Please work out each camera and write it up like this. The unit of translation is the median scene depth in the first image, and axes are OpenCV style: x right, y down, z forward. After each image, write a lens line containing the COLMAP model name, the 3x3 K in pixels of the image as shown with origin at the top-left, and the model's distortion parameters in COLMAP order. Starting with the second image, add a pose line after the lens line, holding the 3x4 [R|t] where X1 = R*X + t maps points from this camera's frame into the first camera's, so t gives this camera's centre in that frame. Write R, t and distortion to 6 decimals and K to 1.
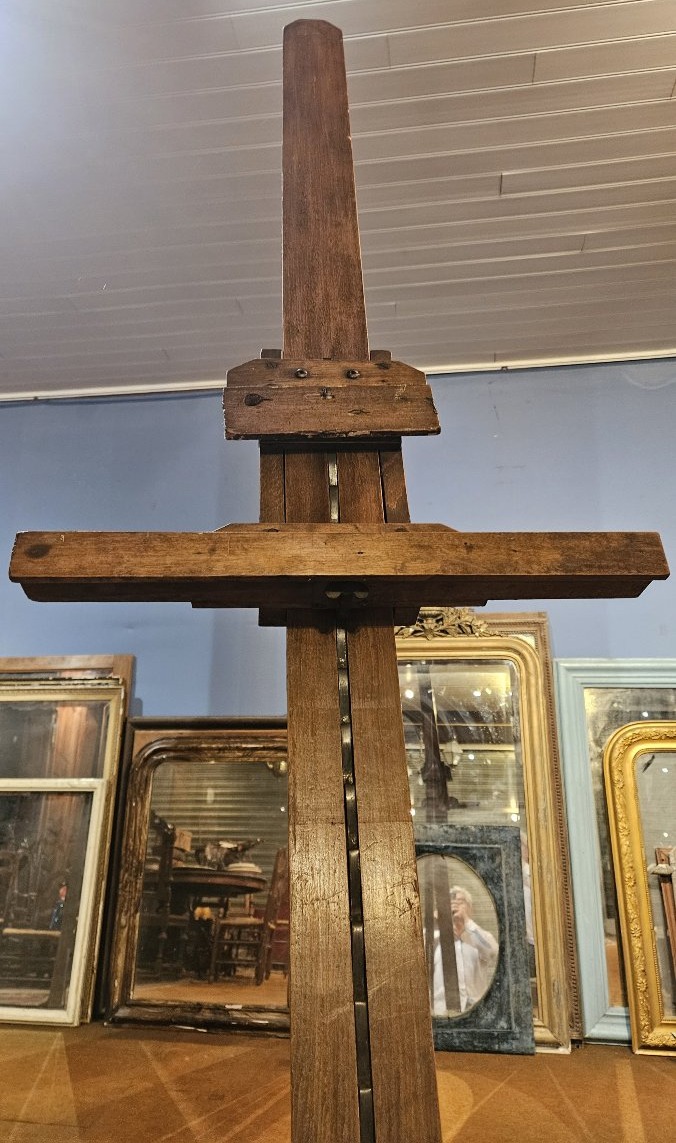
lens RADIAL K [[787.9, 0, 326.7], [0, 787.9, 552.0], [0, 0, 1]] dist [0.048634, -0.036844]
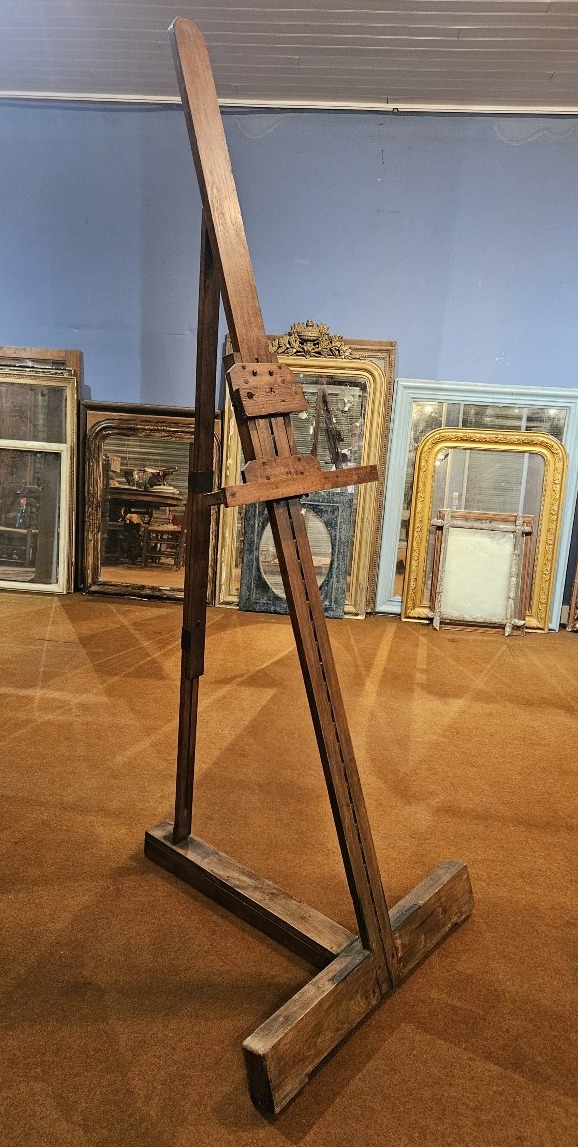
lens RADIAL K [[814.5, 0, 282.5], [0, 814.5, 575.0], [0, 0, 1]] dist [0.068796, -0.013624]
pose [[0.997439, 0.038537, 0.060247, 0.020081], [-0.063228, 0.868848, 0.491024, -0.260081], [-0.033422, -0.493576, 0.869060, -0.401381]]
